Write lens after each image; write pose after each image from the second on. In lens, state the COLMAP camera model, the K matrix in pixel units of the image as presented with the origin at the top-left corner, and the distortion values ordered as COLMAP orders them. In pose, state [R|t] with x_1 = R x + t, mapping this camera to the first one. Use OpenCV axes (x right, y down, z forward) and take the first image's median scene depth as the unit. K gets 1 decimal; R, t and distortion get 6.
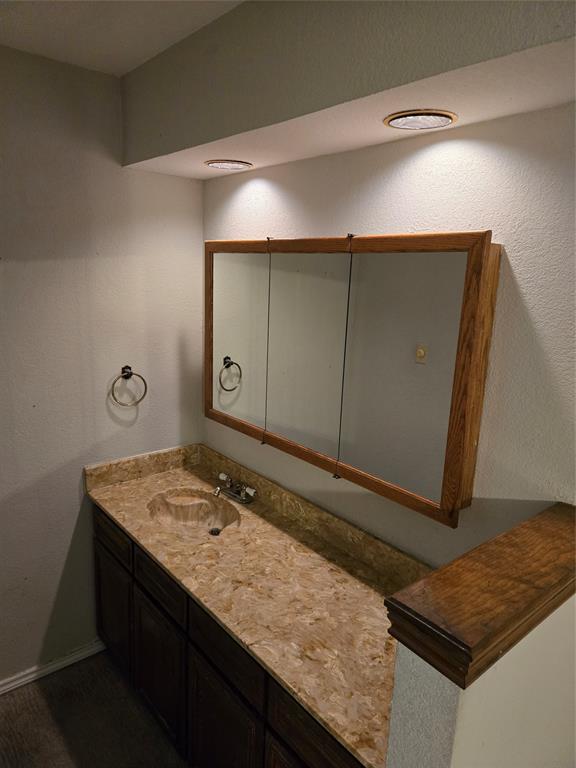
lens RADIAL K [[515.2, 0, 289.5], [0, 515.2, 382.9], [0, 0, 1]] dist [0.067518, -0.058370]
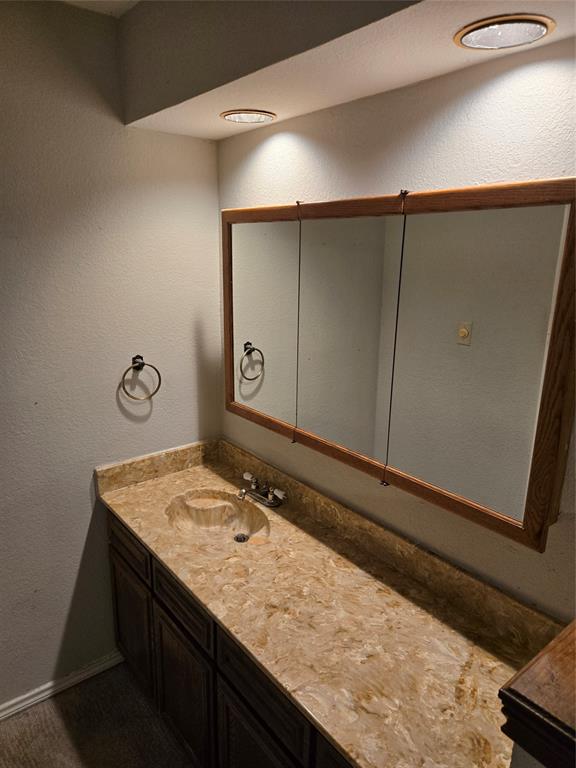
lens RADIAL K [[515.2, 0, 287.0], [0, 515.2, 386.1], [0, 0, 1]] dist [0.067518, -0.058370]
pose [[0.999379, -0.018038, -0.030283, -0.036369], [0.019369, 0.998832, 0.044276, -0.017295], [0.029449, -0.044835, 0.998560, 0.134663]]
